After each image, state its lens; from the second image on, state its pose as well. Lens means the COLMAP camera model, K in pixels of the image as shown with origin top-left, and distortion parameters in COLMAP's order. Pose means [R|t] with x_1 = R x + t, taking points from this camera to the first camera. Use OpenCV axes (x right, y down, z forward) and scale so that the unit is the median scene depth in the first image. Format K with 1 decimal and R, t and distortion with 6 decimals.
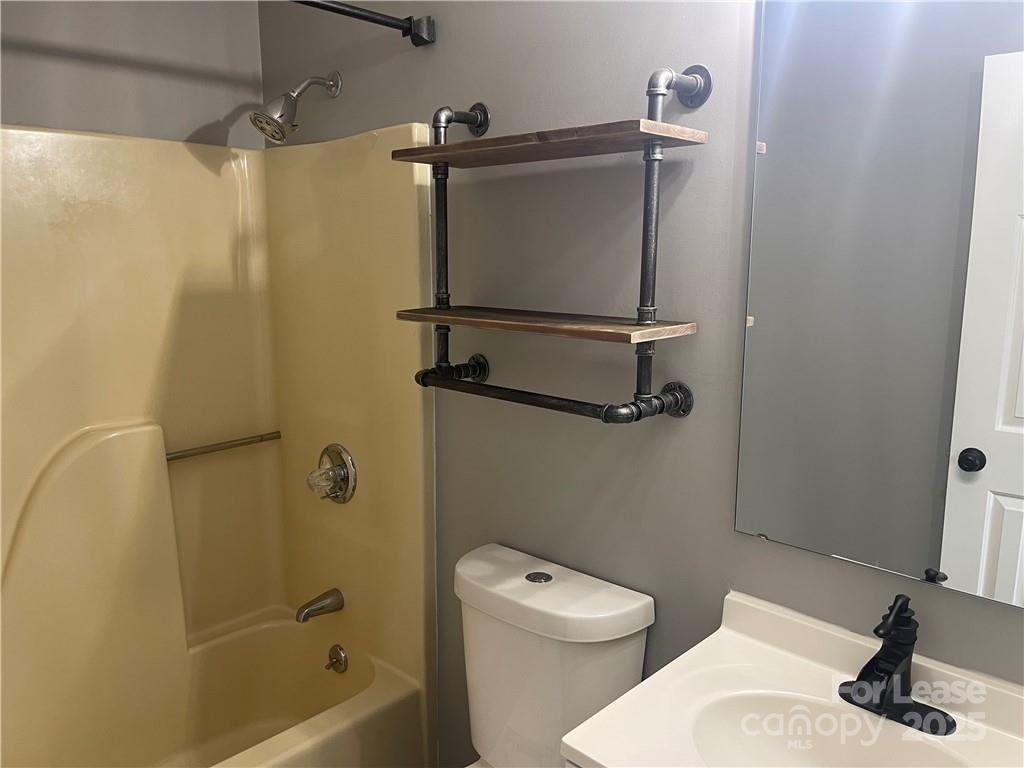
lens RADIAL K [[780.6, 0, 512.0], [0, 780.6, 384.0], [0, 0, 1]] dist [0.066990, -0.075828]
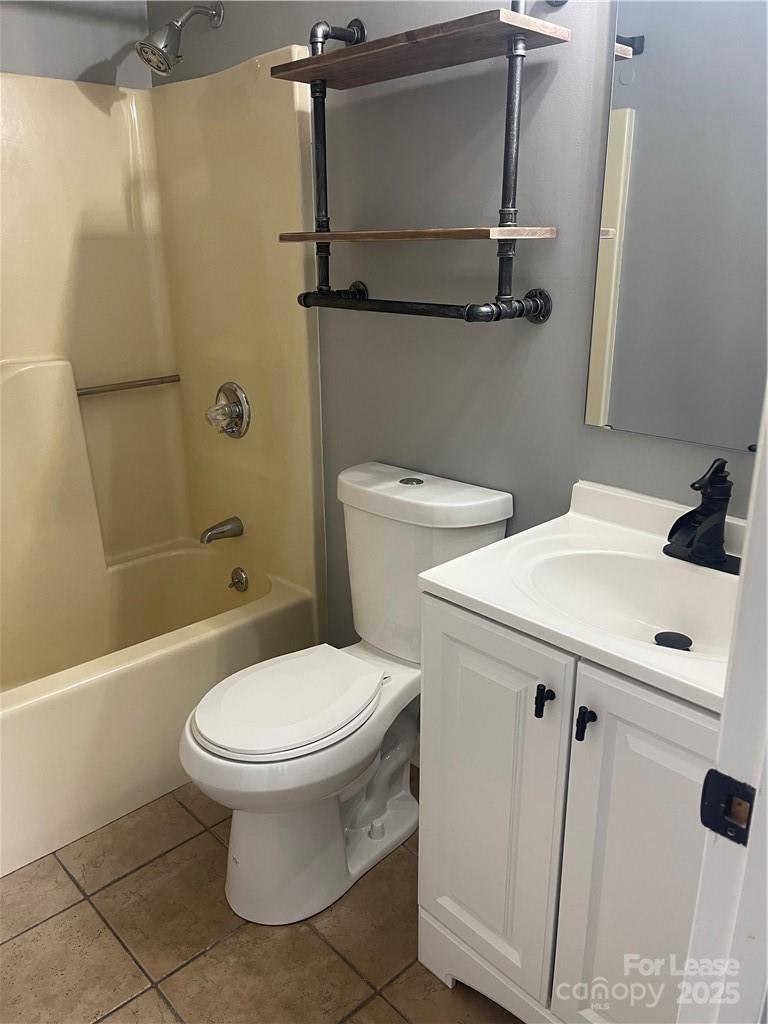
lens RADIAL K [[780.6, 0, 384.0], [0, 780.6, 512.0], [0, 0, 1]] dist [0.066990, -0.075828]
pose [[0.999171, 0.004962, -0.040414, 0.038984], [0.001109, 0.988862, 0.148828, 0.120715], [0.040702, -0.148750, 0.988037, -0.104079]]
